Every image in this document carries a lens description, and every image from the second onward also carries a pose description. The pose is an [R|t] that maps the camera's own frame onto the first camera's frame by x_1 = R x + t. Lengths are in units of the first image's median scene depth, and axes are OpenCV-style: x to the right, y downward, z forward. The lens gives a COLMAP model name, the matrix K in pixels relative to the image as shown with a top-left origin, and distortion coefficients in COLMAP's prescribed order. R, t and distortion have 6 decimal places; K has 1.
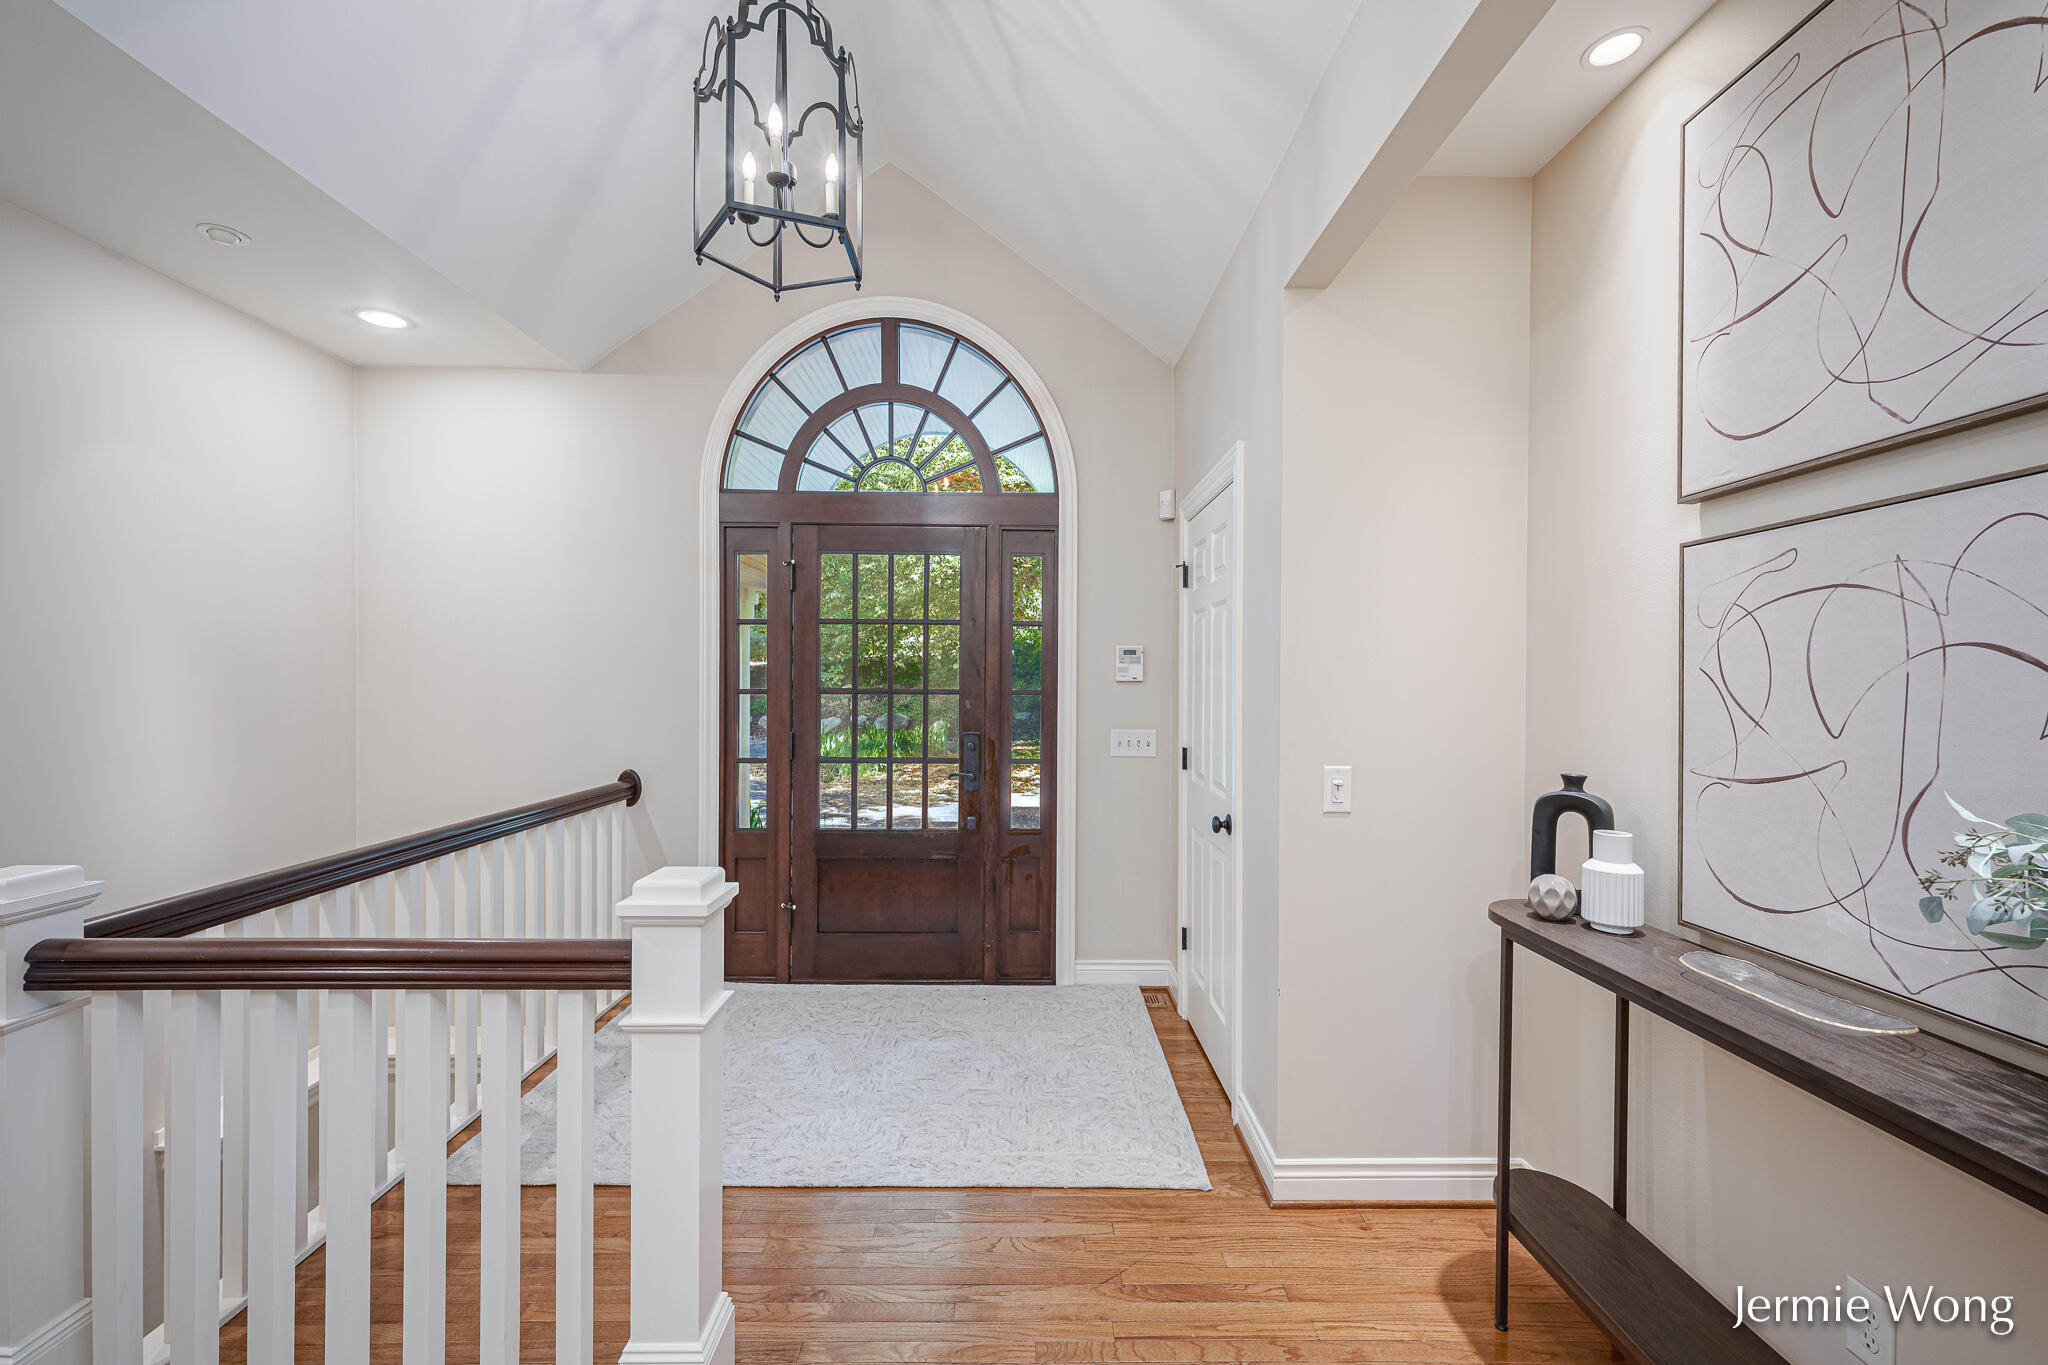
lens RADIAL K [[836.1, 0, 1024.7], [0, 836.1, 686.0], [0, 0, 1]] dist [0.001320, -0.000045]
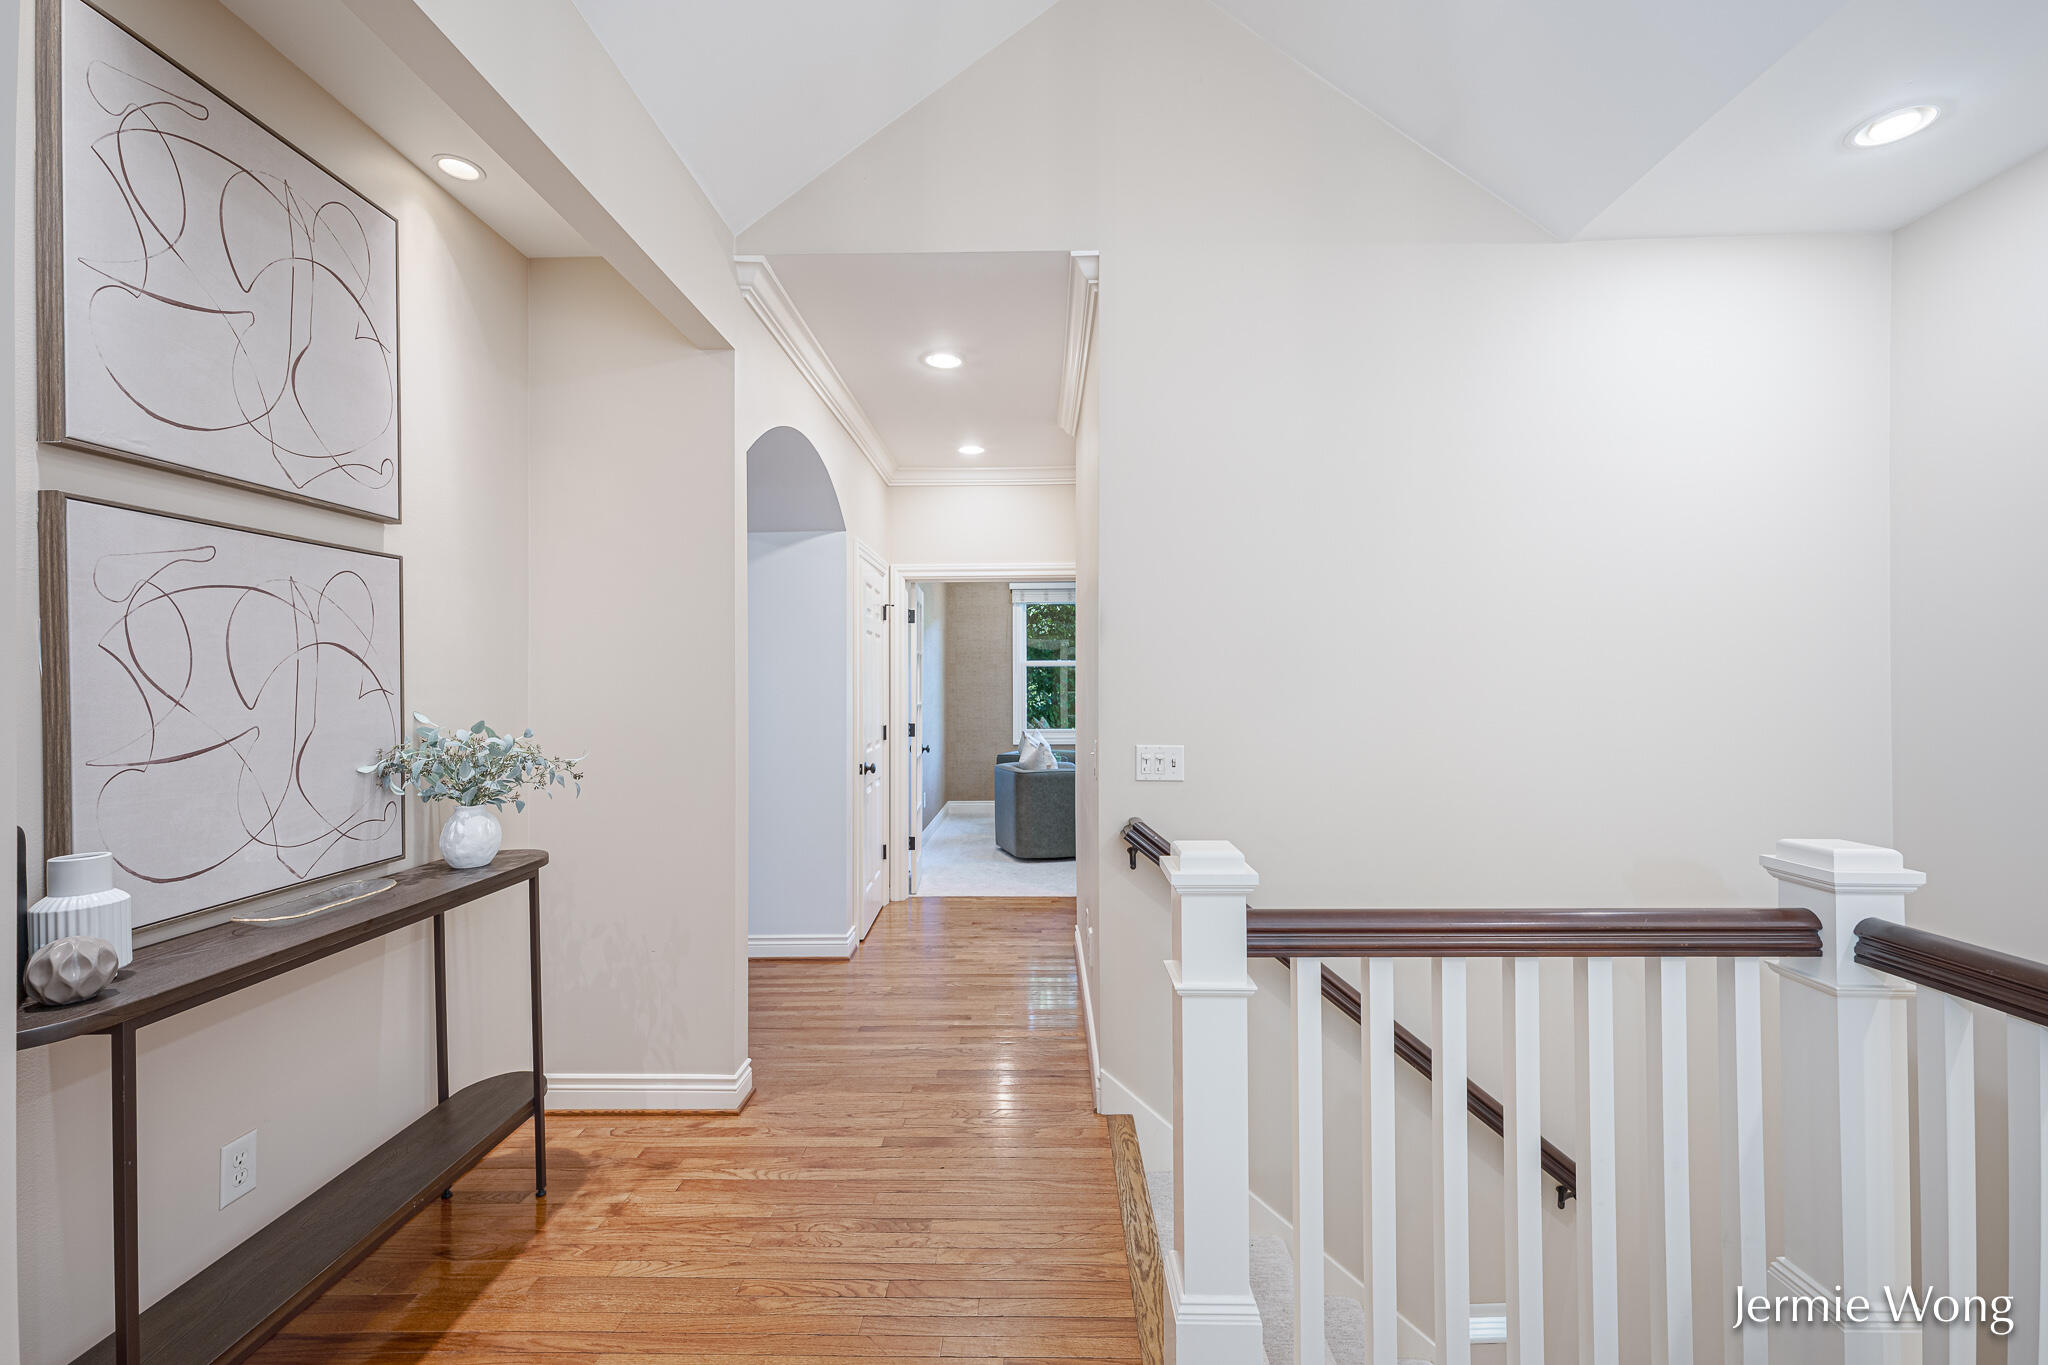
lens RADIAL K [[836.1, 0, 1024.4], [0, 836.1, 684.8], [0, 0, 1]] dist [0.001320, -0.000045]
pose [[-0.999759, 0.002929, 0.021749, -0.197708], [0.002994, 0.999991, 0.002939, 0.022807], [-0.021740, 0.003004, -0.999759, 2.032481]]
